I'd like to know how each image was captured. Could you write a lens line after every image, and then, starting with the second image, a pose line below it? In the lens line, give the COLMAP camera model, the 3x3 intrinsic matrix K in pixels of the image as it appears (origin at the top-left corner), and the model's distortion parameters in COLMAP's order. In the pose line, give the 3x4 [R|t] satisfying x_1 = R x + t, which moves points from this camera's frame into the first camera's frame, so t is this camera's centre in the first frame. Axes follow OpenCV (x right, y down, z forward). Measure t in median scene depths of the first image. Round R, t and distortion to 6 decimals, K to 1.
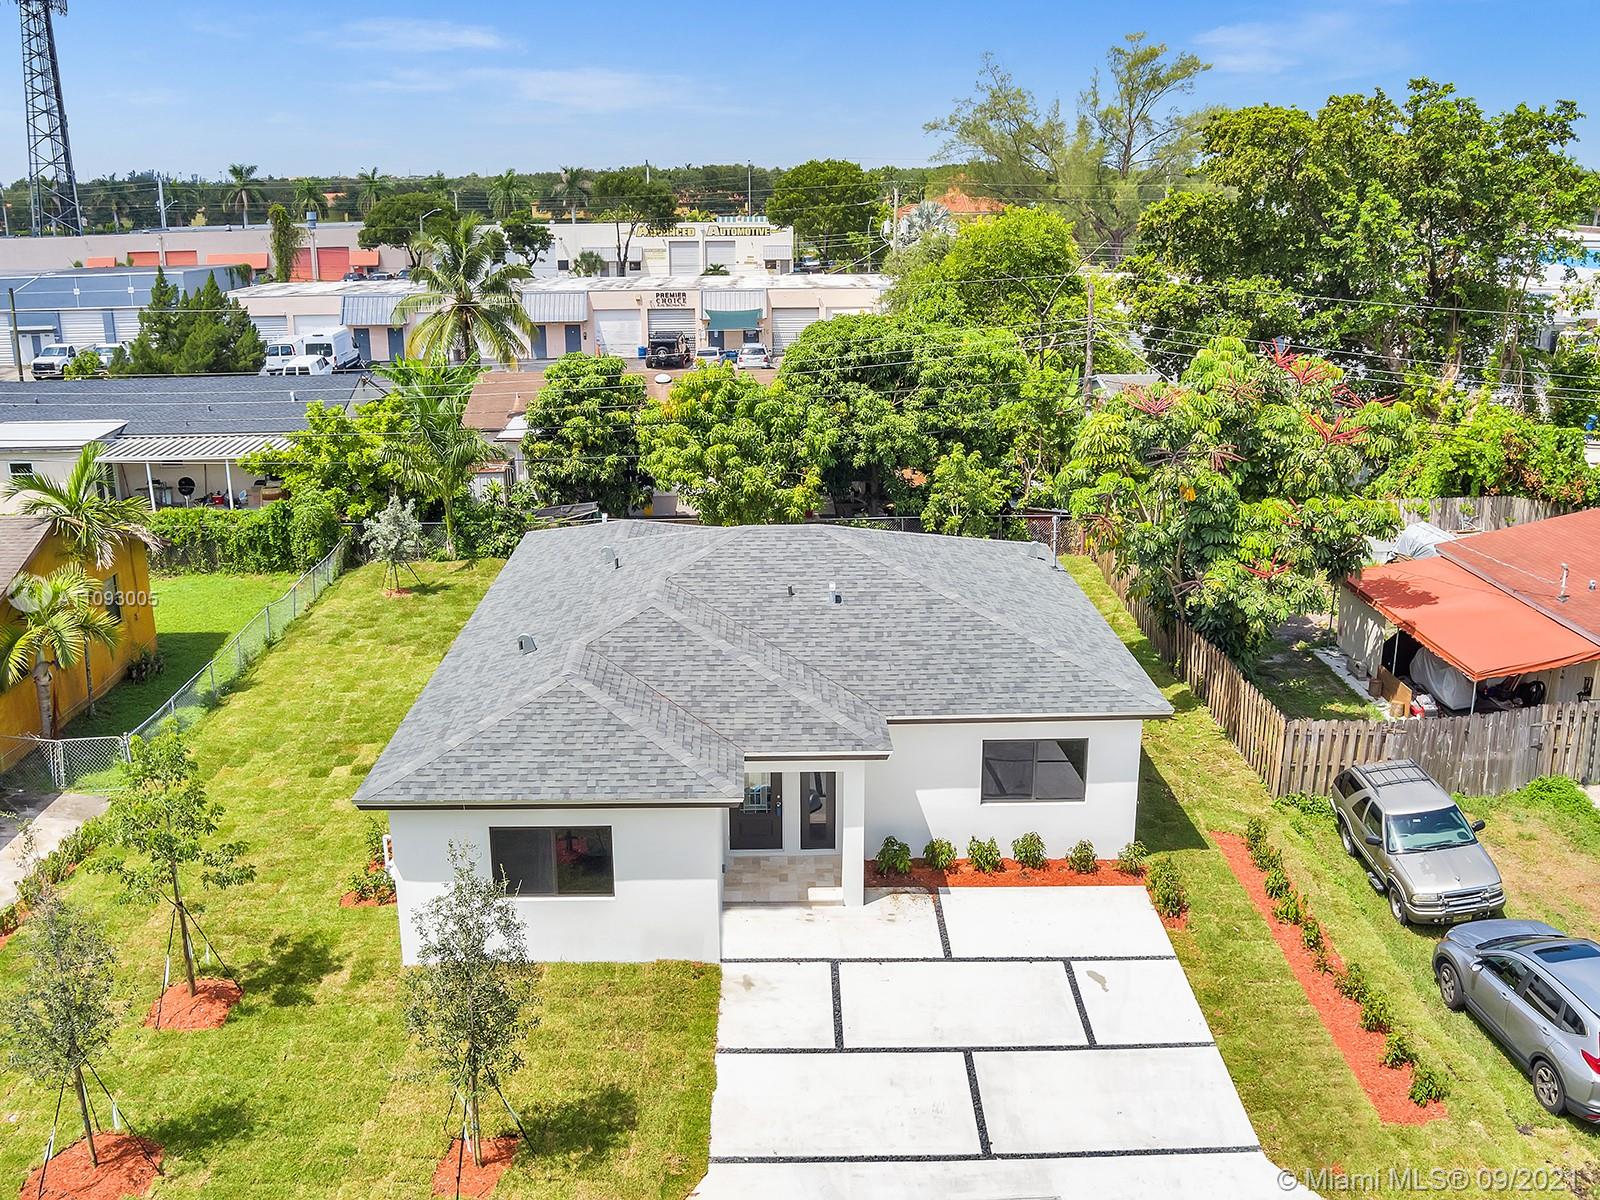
lens RADIAL K [[1465.8, 0, 800.0], [0, 1465.8, 600.0], [0, 0, 1]] dist [-0.085745, 0.000083]
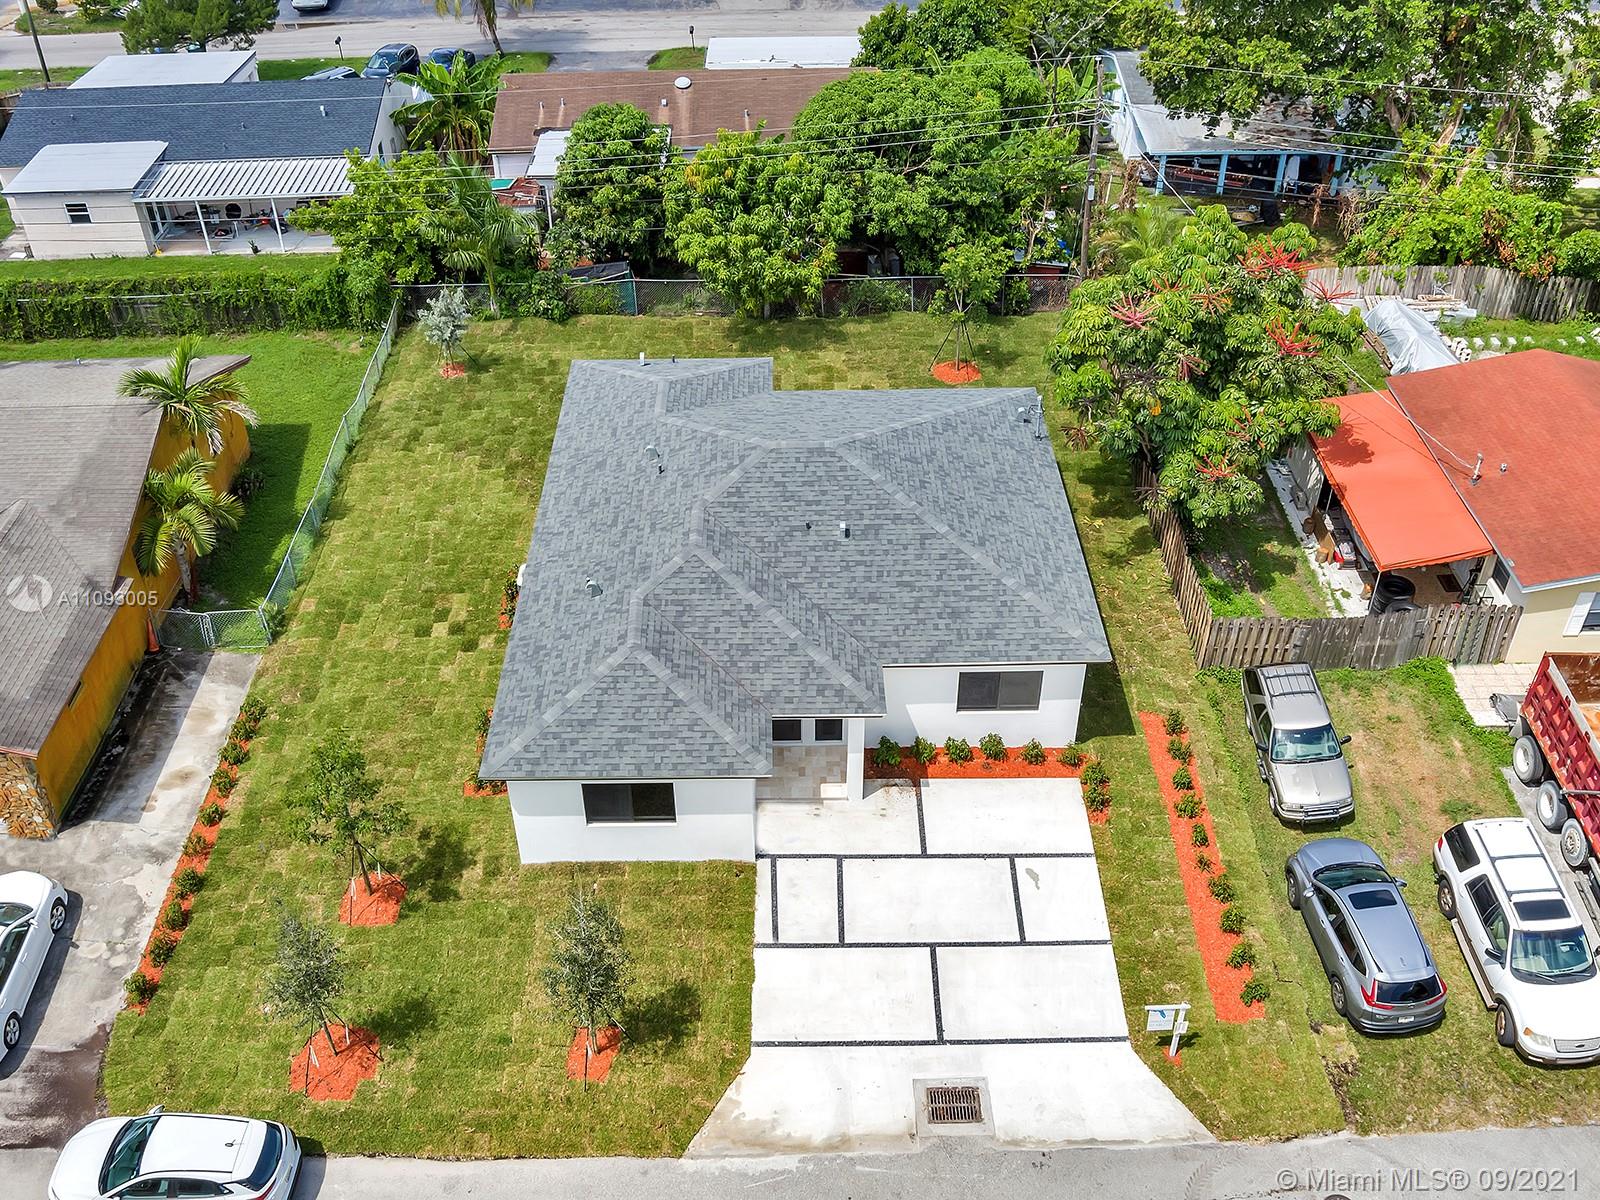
lens RADIAL K [[1465.8, 0, 800.0], [0, 1465.8, 600.0], [0, 0, 1]] dist [-0.085745, 0.000083]
pose [[0.999935, 0.005305, -0.010097, -0.000518], [-0.001194, 0.929094, 0.369842, -0.429042], [0.011343, -0.369805, 0.929040, -0.154120]]
